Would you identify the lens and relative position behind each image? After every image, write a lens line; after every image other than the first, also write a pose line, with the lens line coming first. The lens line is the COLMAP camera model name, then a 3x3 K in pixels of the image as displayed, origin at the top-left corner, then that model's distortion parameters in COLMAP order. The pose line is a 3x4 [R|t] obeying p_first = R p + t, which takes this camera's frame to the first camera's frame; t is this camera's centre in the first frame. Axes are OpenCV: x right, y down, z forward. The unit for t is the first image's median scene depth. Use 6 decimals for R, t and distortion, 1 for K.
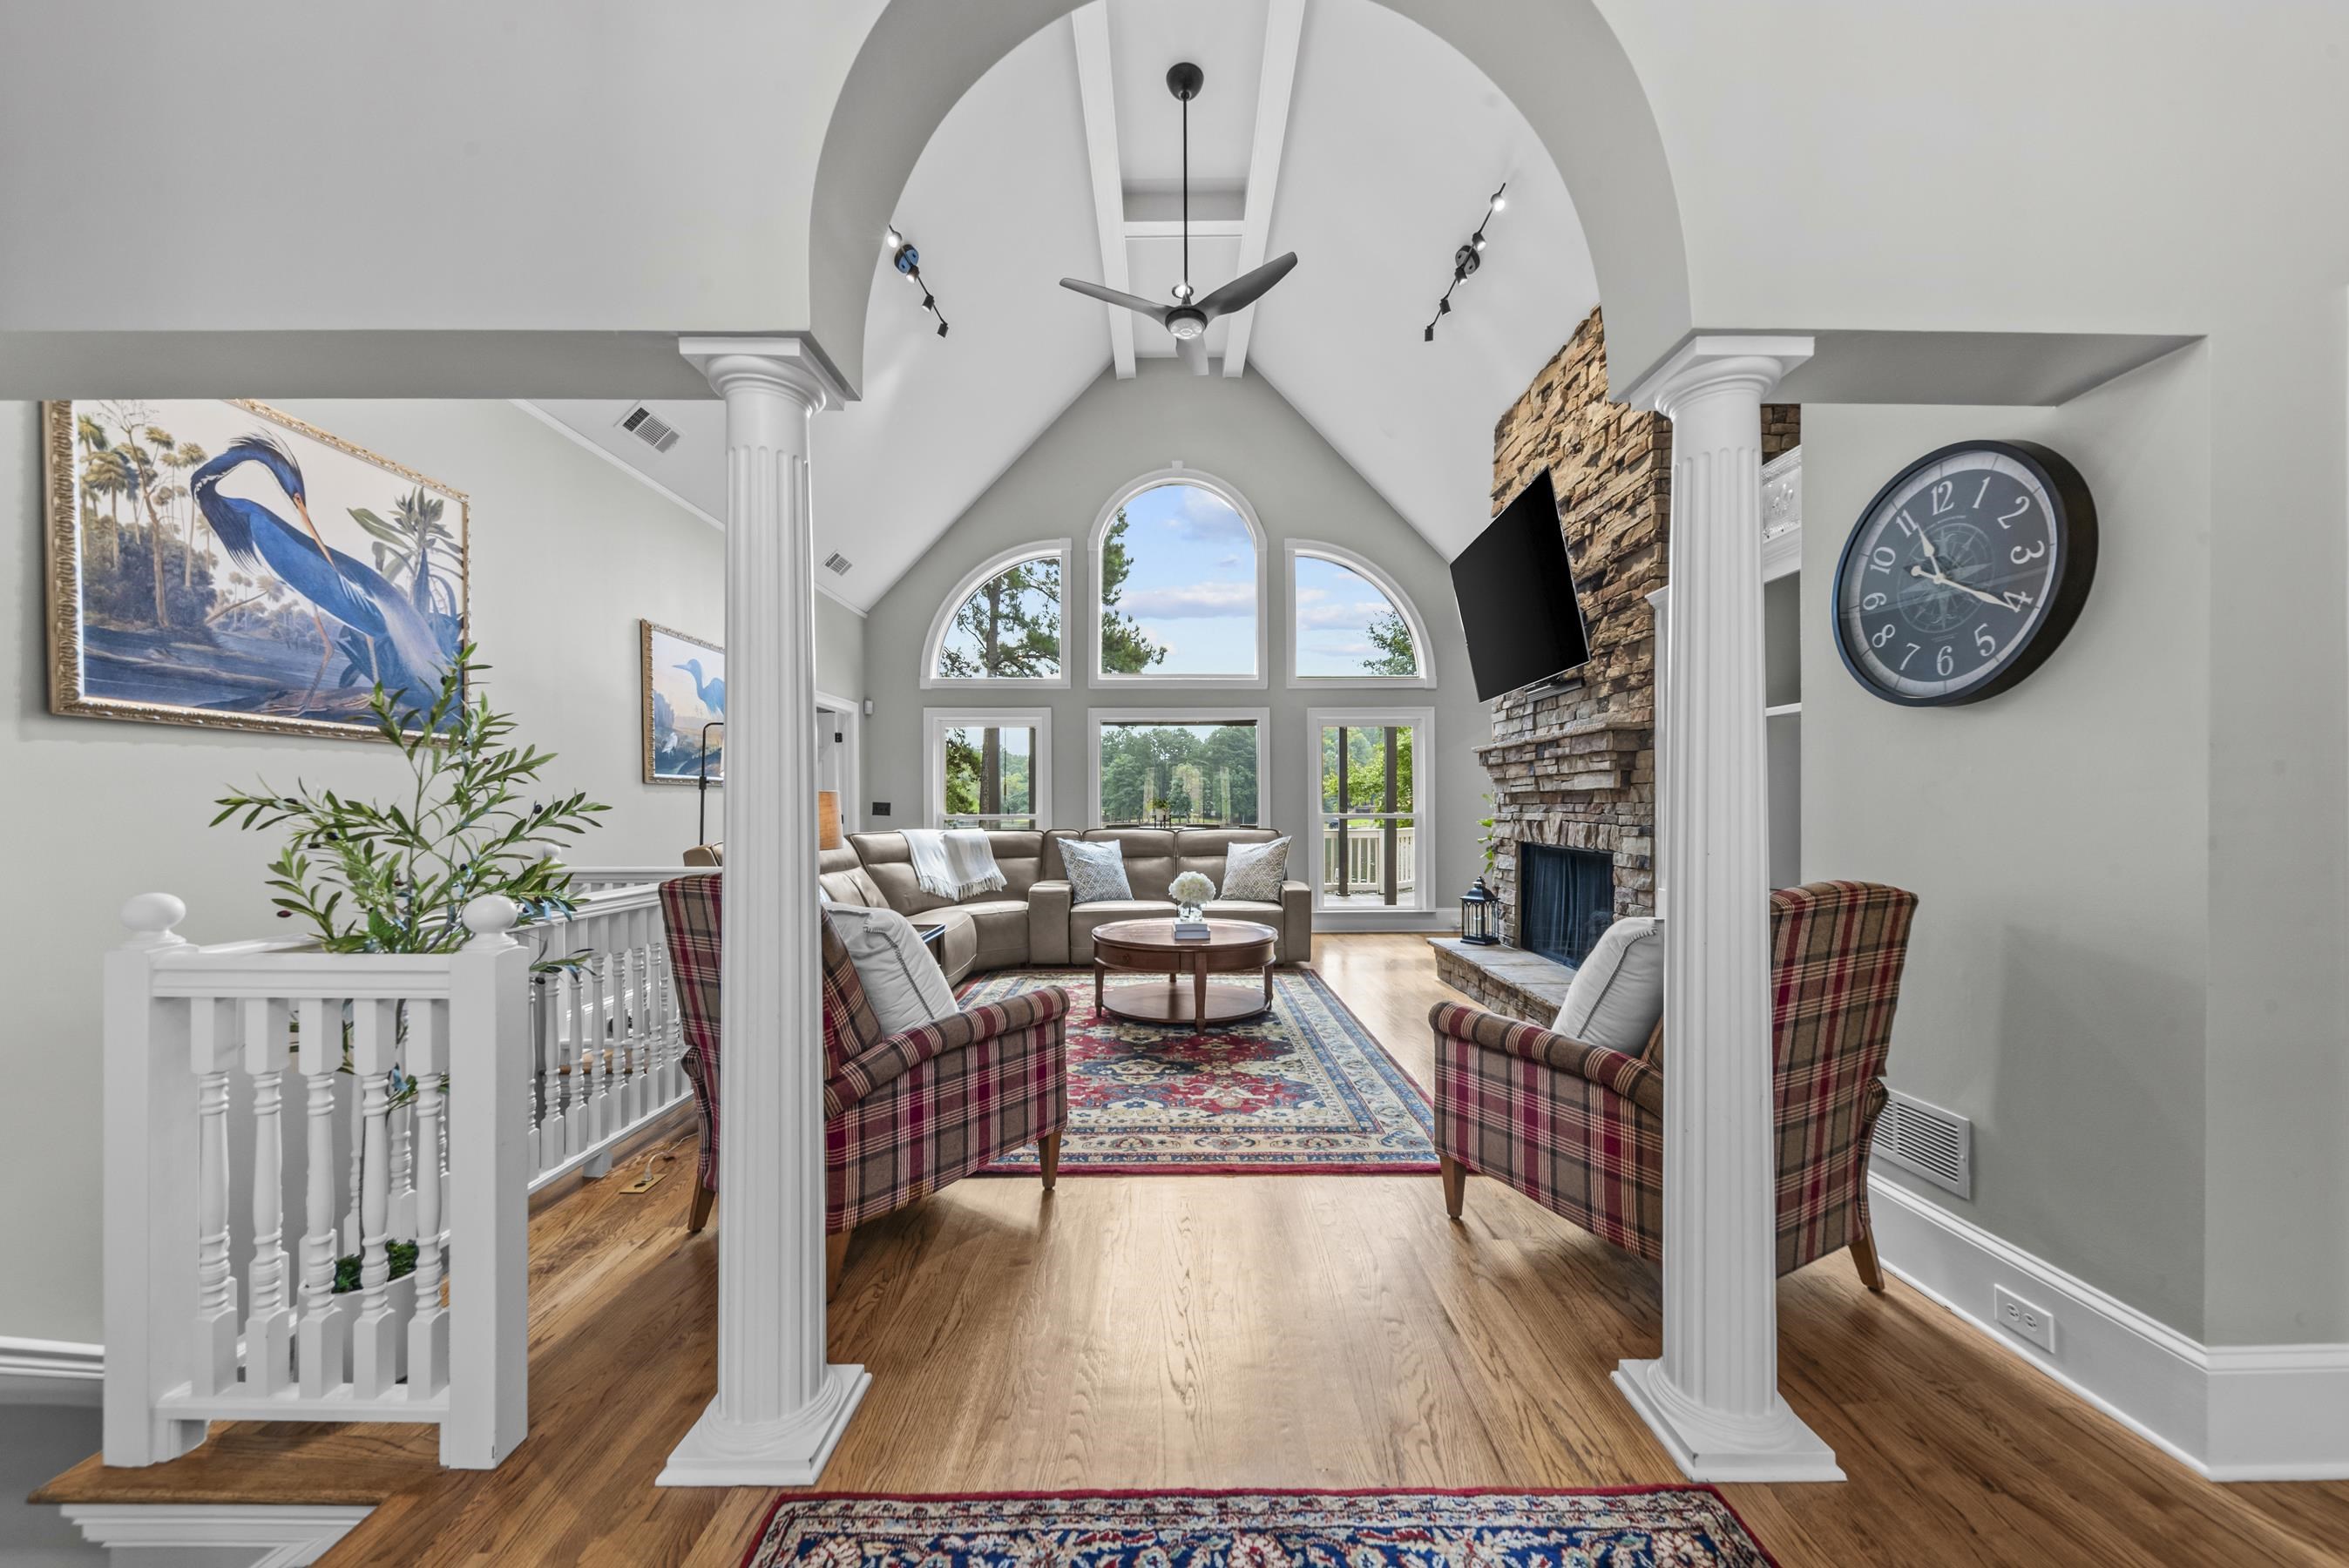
lens RADIAL K [[828.7, 0, 1188.7], [0, 828.7, 806.2], [0, 0, 1]] dist [0.011989, -0.004182]
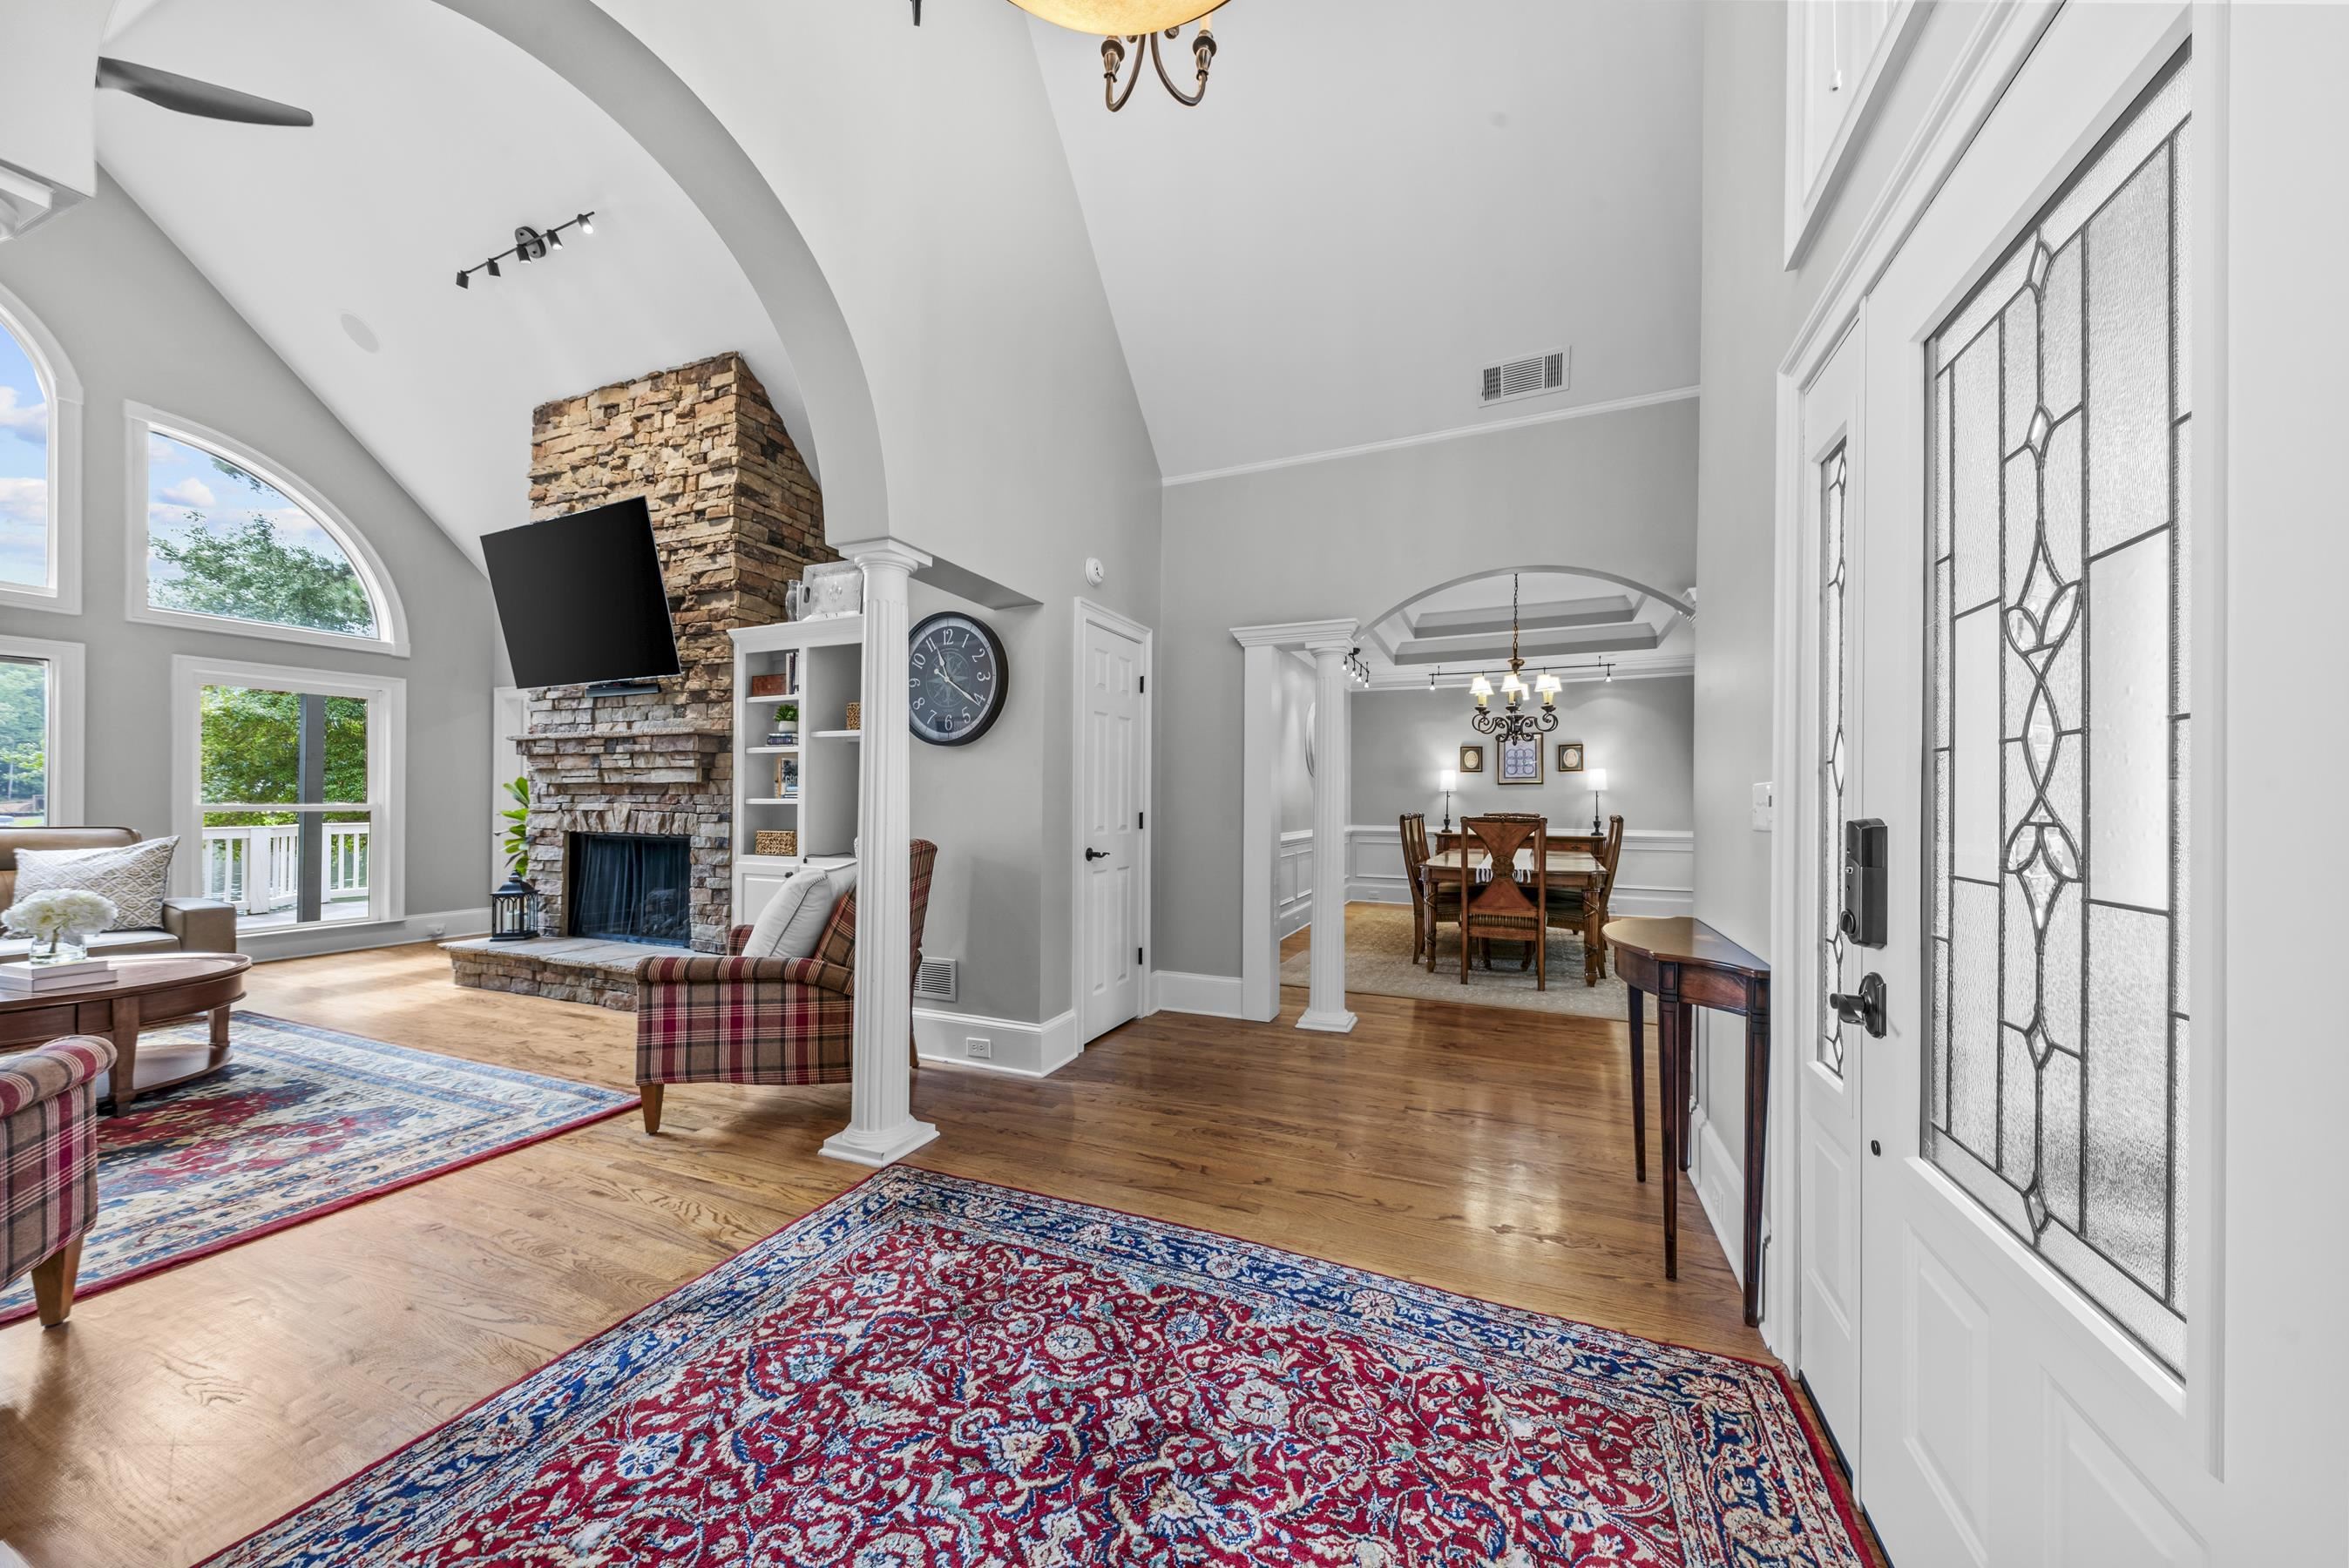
lens RADIAL K [[789.5, 0, 1174.3], [0, 789.5, 800.6], [0, 0, 1]] dist [0.025914, -0.008157]
pose [[0.403712, 0.006553, 0.914863, -0.327679], [-0.007625, 0.999964, -0.003798, 0.004418], [-0.914855, -0.005442, 0.403747, -0.123780]]
